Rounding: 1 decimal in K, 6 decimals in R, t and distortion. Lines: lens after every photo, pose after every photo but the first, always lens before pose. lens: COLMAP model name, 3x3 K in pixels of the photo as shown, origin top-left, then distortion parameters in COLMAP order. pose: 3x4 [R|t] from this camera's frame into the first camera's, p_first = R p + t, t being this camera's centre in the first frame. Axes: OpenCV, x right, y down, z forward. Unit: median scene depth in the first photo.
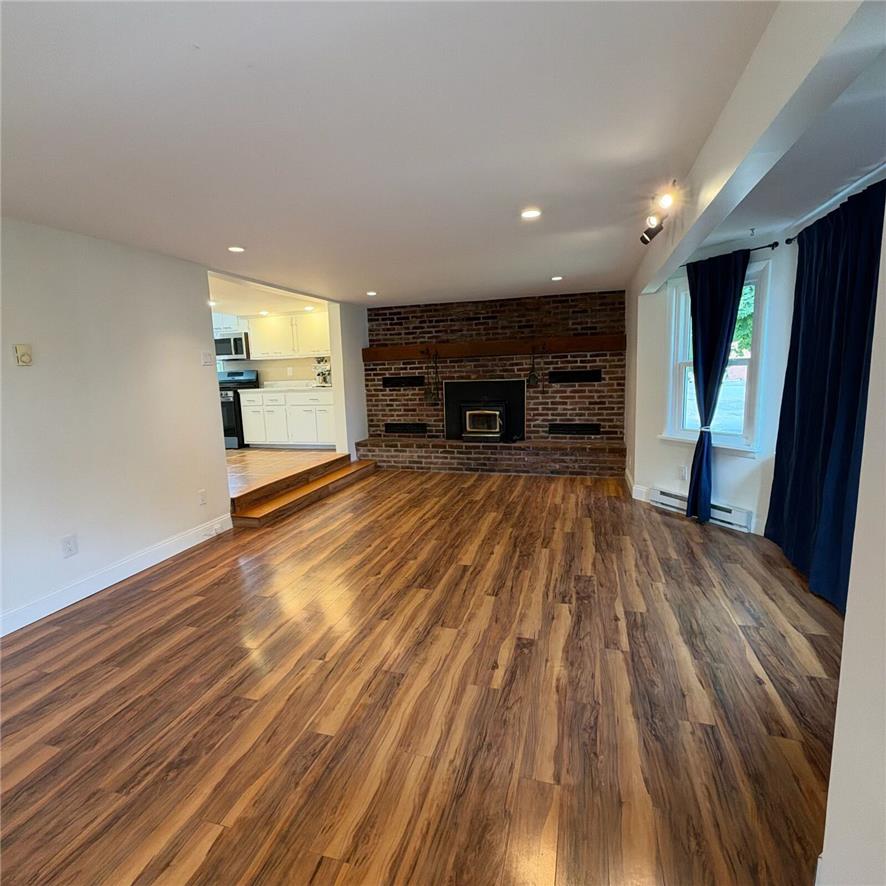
lens RADIAL K [[469.5, 0, 441.3], [0, 469.5, 441.6], [0, 0, 1]] dist [0.003781, 0.001021]
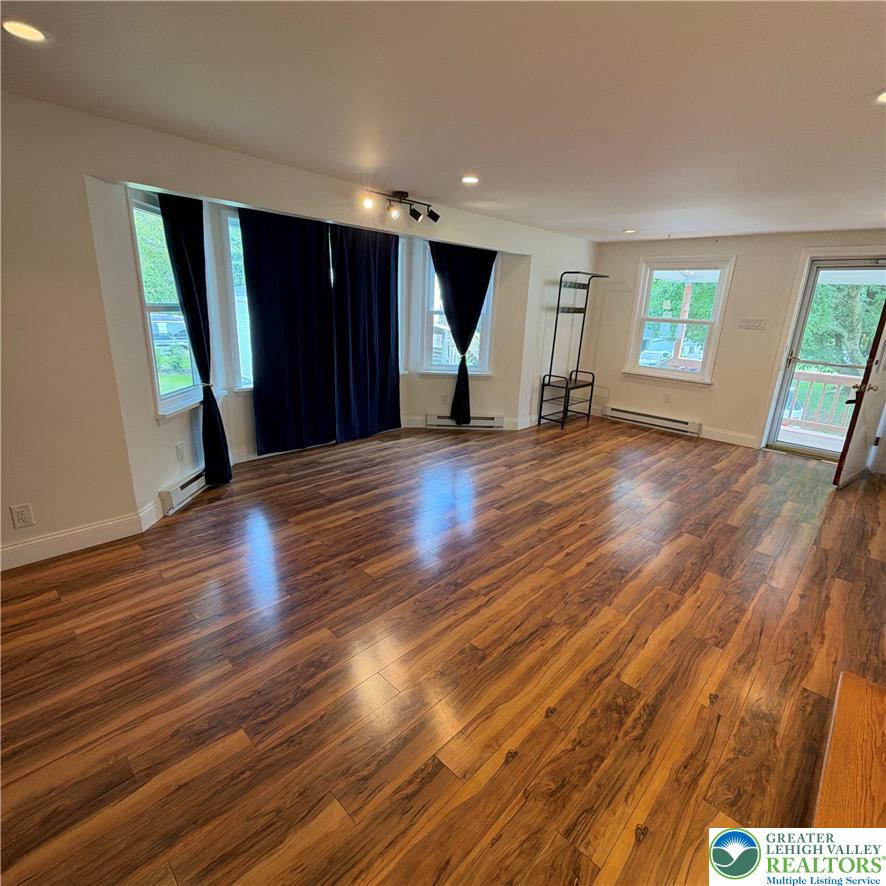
lens RADIAL K [[469.5, 0, 440.2], [0, 469.5, 443.9], [0, 0, 1]] dist [0.003781, 0.001021]
pose [[-0.890139, -0.137192, 0.434547, -0.229425], [0.055139, 0.914170, 0.401563, -0.255878], [-0.452341, 0.381407, -0.806174, 1.558068]]
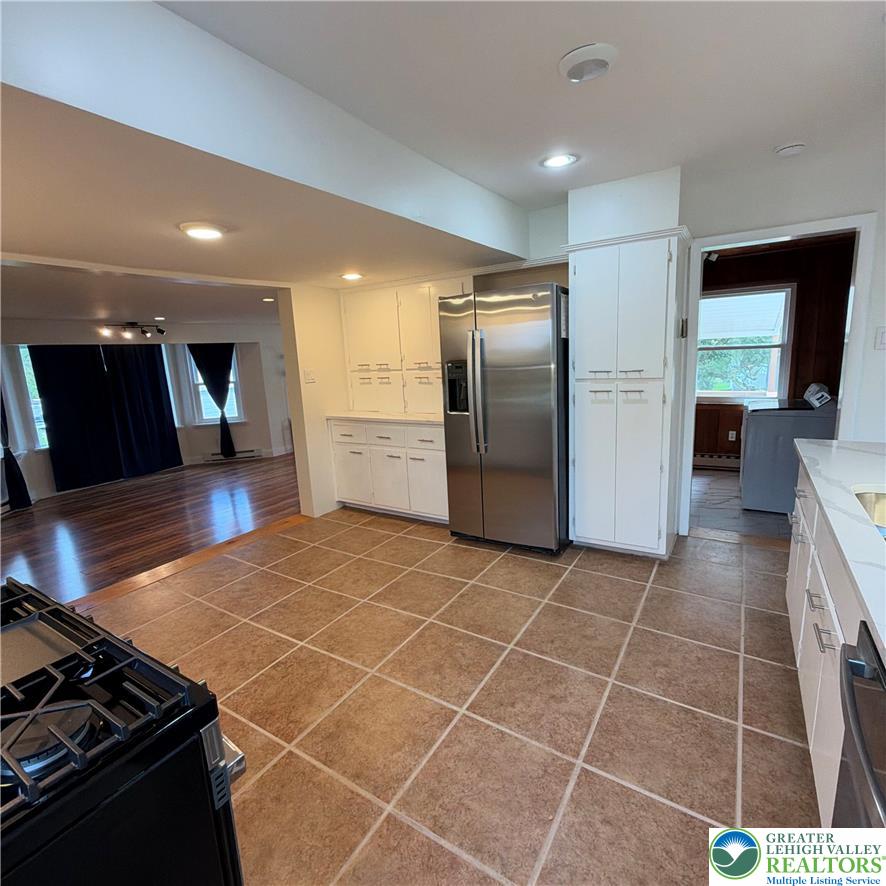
lens RADIAL K [[469.5, 0, 446.2], [0, 469.5, 442.6], [0, 0, 1]] dist [0.003781, 0.001021]
pose [[-0.961194, 0.026720, 0.274575, -1.132450], [0.117712, 0.939870, 0.320607, -0.344953], [-0.249498, 0.340486, -0.906543, 1.964941]]
